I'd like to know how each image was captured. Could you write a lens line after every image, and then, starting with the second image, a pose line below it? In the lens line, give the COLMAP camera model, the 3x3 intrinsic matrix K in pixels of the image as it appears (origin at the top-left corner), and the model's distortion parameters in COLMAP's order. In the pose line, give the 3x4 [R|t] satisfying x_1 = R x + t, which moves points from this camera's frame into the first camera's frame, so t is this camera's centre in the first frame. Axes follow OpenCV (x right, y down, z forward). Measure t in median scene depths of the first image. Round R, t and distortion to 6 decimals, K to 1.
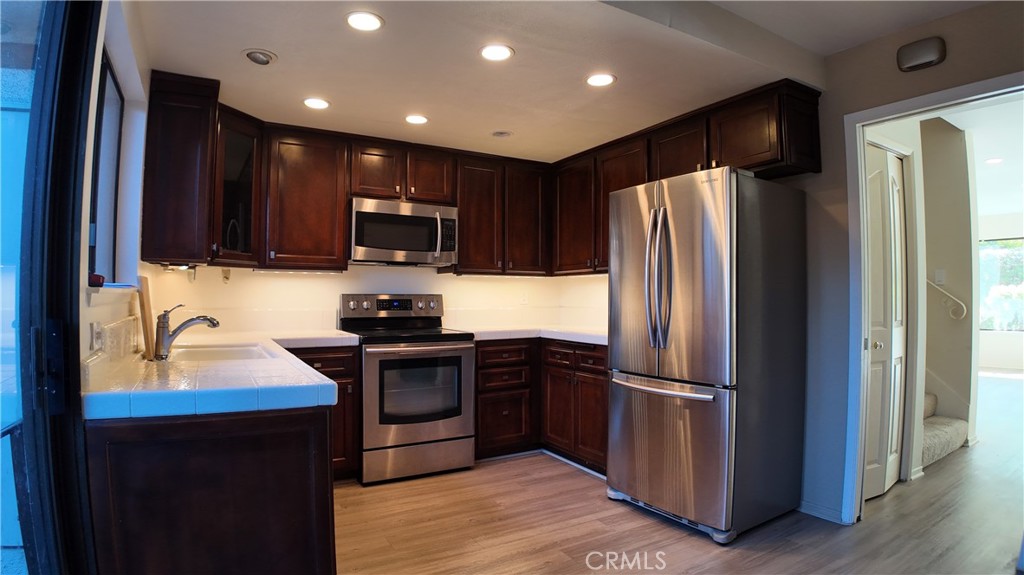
lens RADIAL K [[537.1, 0, 512.0], [0, 537.1, 287.5], [0, 0, 1]] dist [-0.061510, -0.024872]
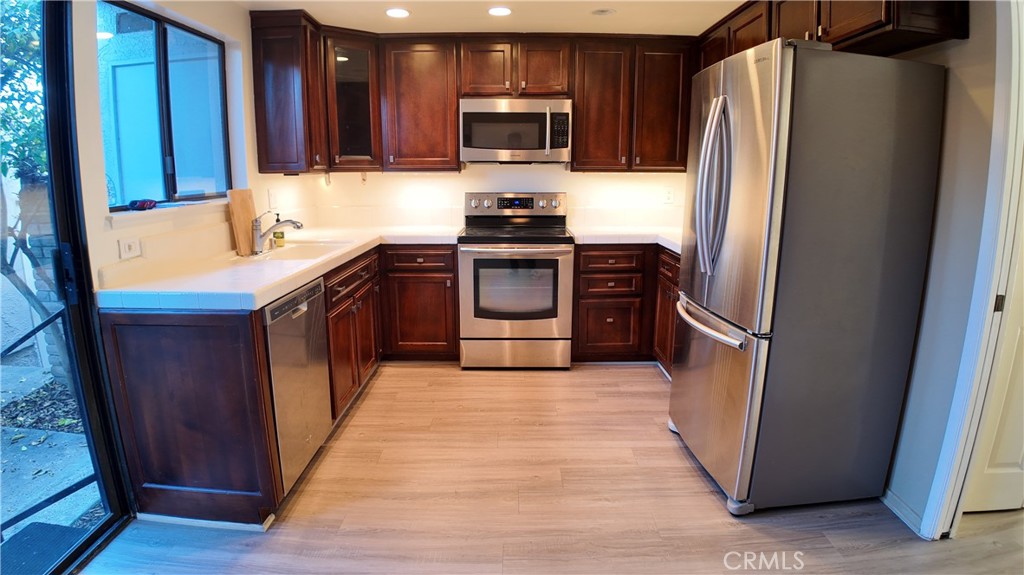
lens RADIAL K [[537.1, 0, 512.0], [0, 537.1, 287.5], [0, 0, 1]] dist [-0.061510, -0.024872]
pose [[0.864073, 0.100563, -0.493218, 0.321955], [0.011585, 0.975608, 0.219215, -0.038060], [0.503232, -0.195132, 0.841832, 0.118800]]
